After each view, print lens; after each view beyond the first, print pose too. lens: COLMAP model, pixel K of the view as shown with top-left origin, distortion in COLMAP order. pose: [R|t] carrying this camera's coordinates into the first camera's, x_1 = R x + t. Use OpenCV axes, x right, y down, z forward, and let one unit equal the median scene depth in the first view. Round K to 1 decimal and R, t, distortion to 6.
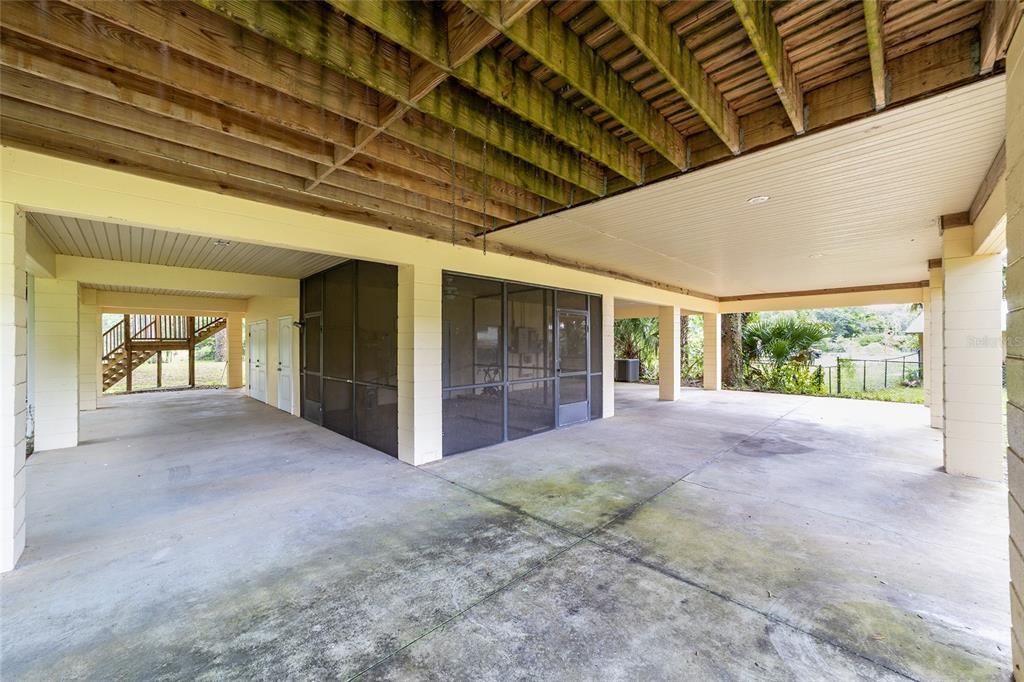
lens RADIAL K [[394.5, 0, 506.1], [0, 394.5, 341.3], [0, 0, 1]] dist [-0.011821, 0.005863]
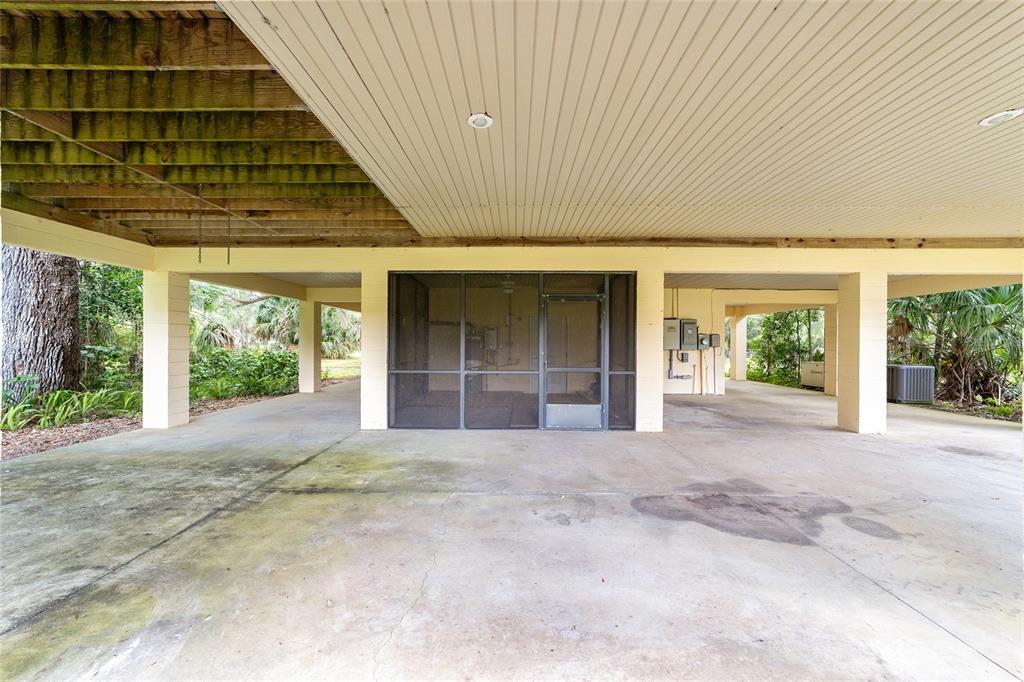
lens RADIAL K [[394.5, 0, 511.2], [0, 394.5, 340.5], [0, 0, 1]] dist [-0.011821, 0.005863]
pose [[0.700168, 0.002654, -0.713973, 1.584366], [-0.003607, 0.999993, 0.000180, 0.046596], [0.713969, 0.002449, 0.700173, 0.717907]]
